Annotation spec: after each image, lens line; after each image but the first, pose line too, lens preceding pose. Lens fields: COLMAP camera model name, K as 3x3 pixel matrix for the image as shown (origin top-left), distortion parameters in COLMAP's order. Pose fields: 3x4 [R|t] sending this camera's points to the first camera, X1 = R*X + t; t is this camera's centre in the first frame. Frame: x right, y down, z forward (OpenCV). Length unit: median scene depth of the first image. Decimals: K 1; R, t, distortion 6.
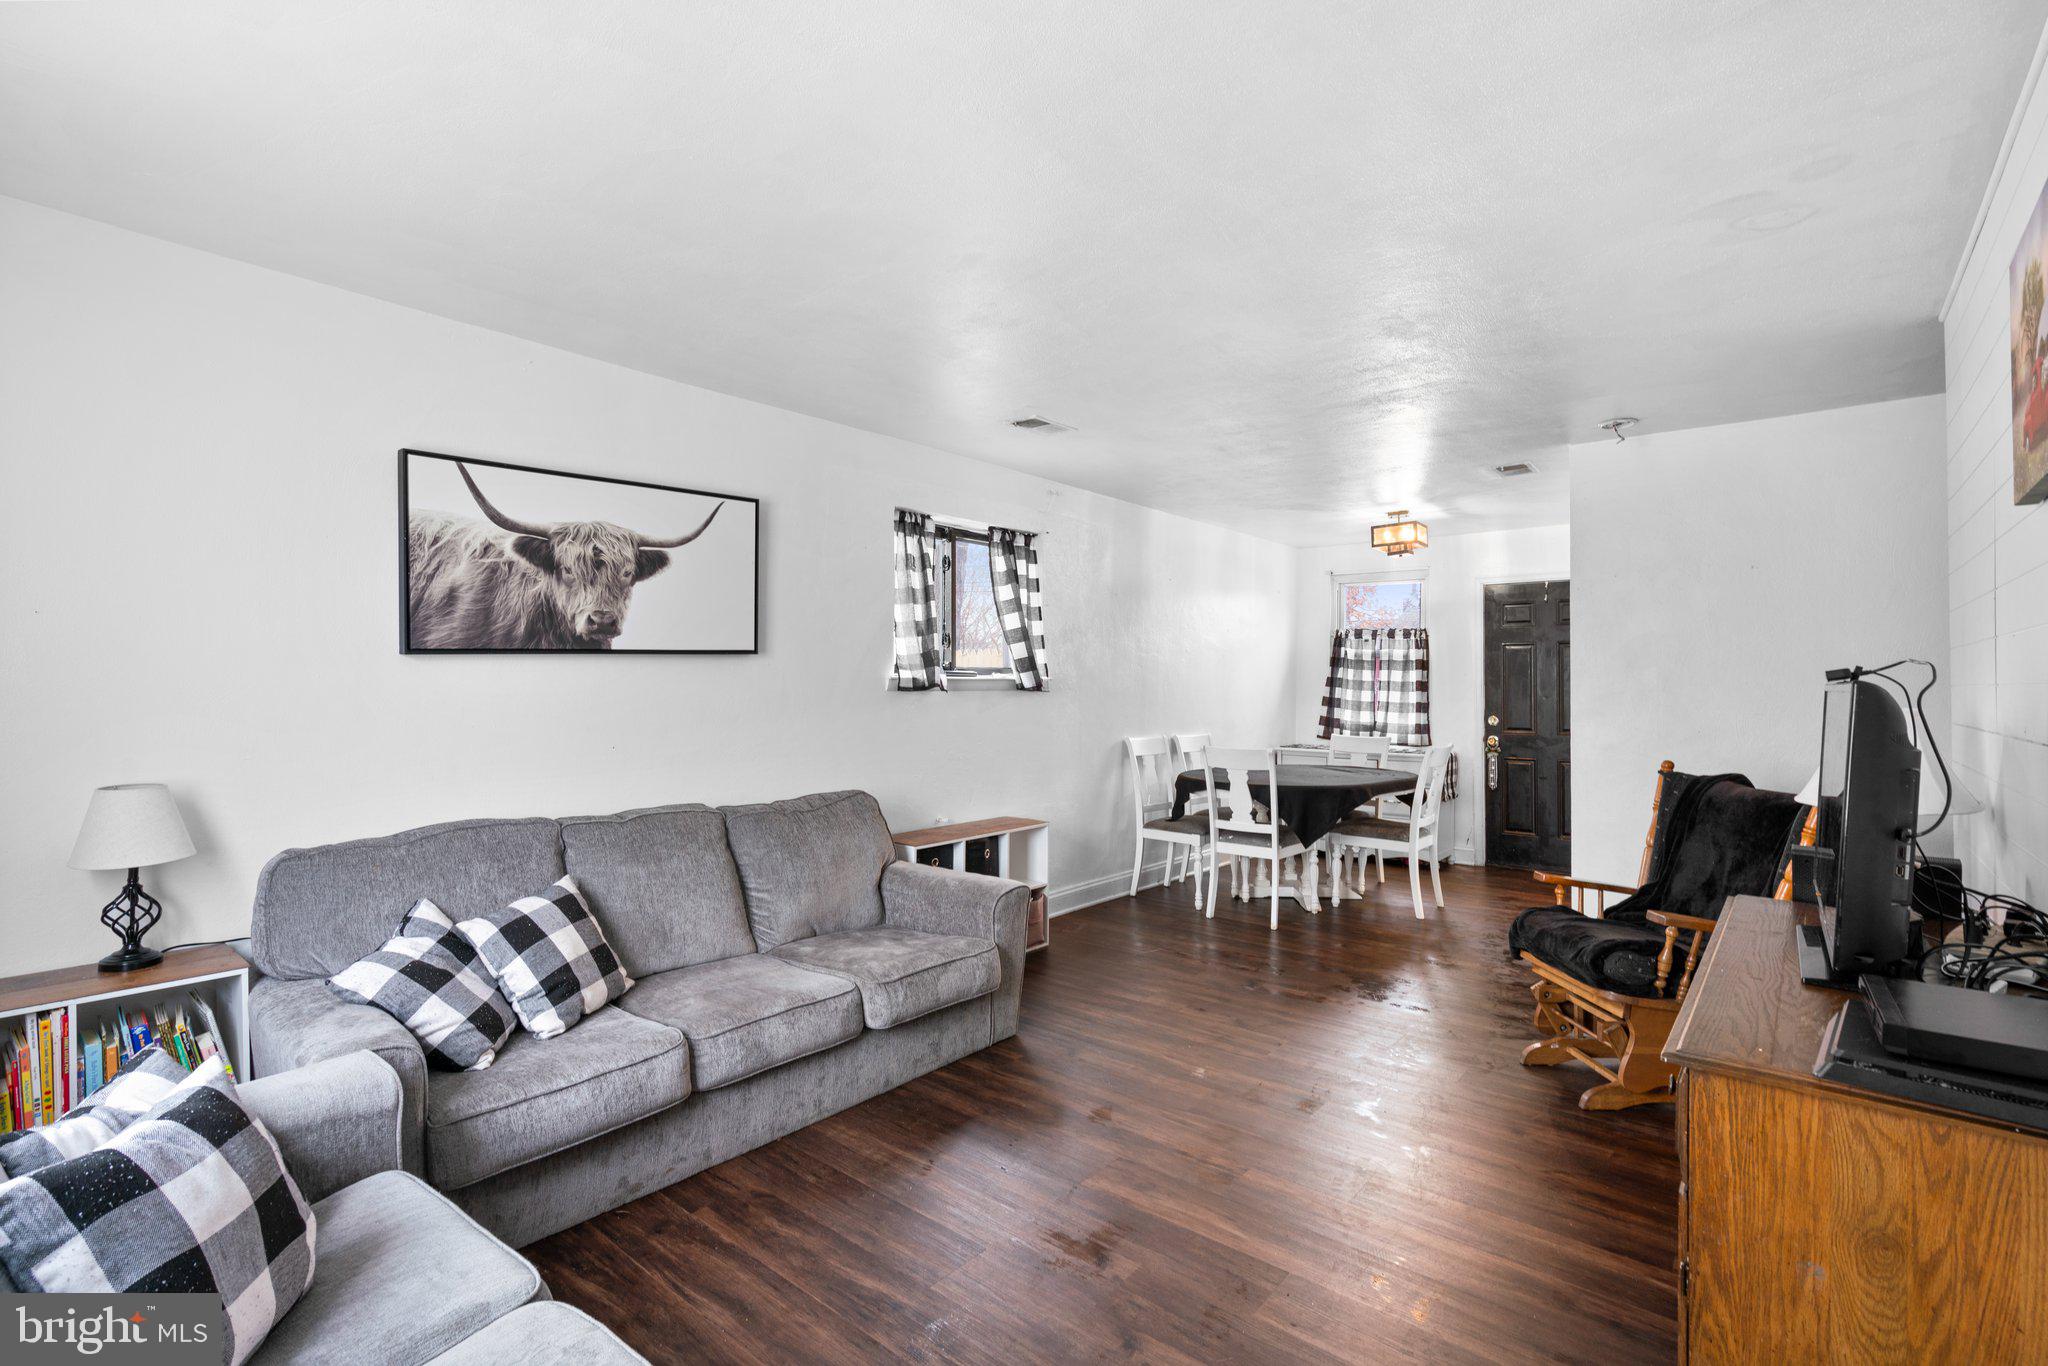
lens RADIAL K [[939.9, 0, 1019.3], [0, 939.9, 686.3], [0, 0, 1]] dist [-0.001069, 0.016057]
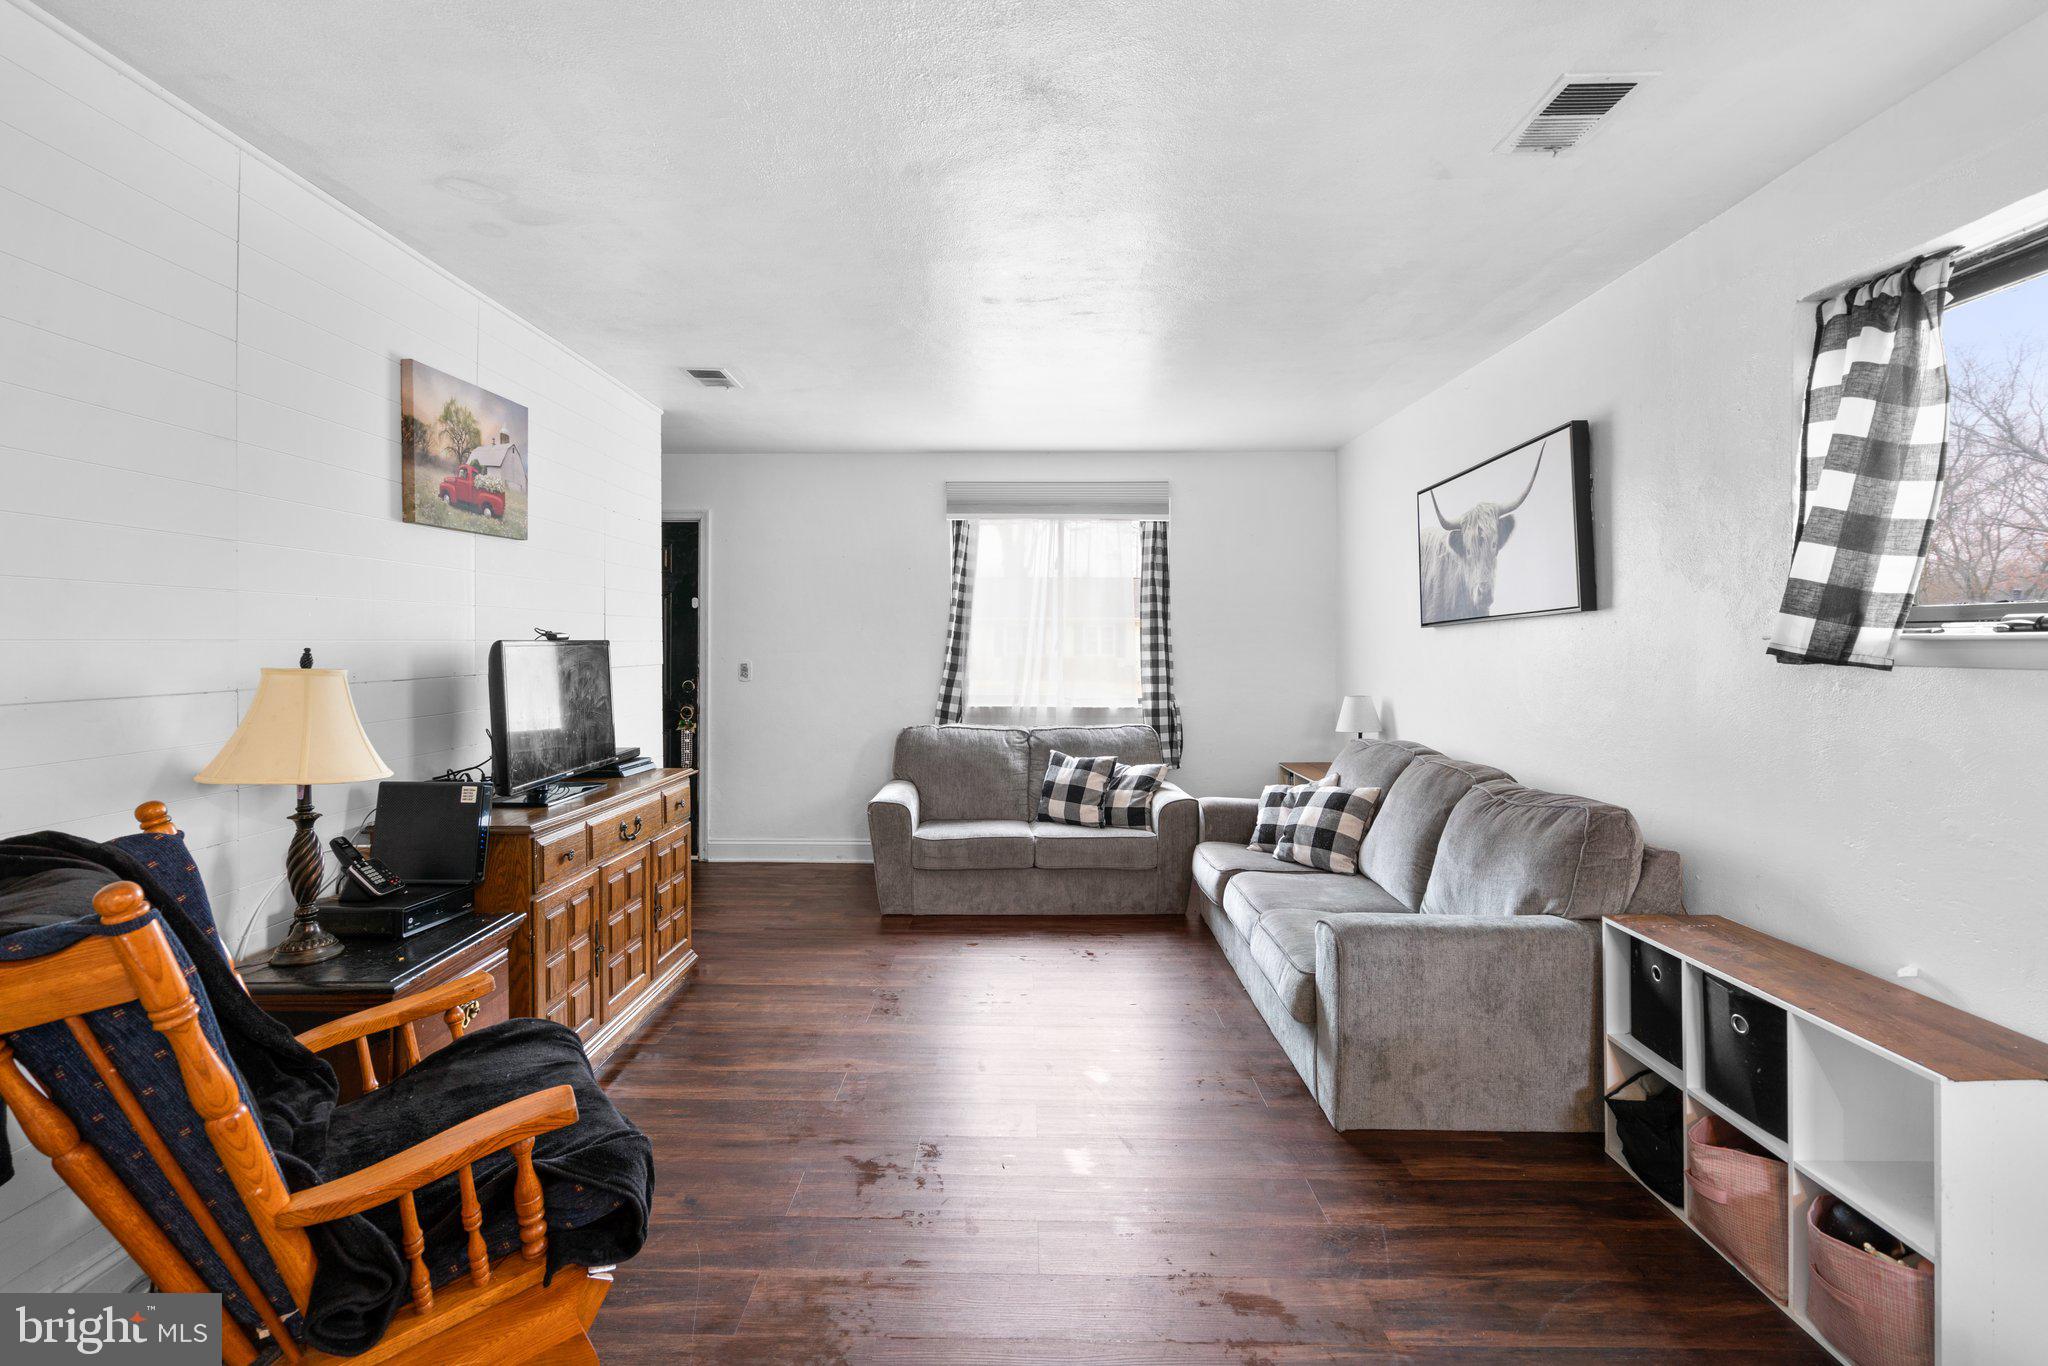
lens RADIAL K [[950.4, 0, 1014.7], [0, 950.4, 647.2], [0, 0, 1]] dist [-0.000523, 0.011937]
pose [[-0.767172, -0.002087, -0.641438, 0.506708], [-0.006518, 0.999968, 0.004542, -0.002876], [0.641409, 0.007665, -0.767161, 1.077458]]
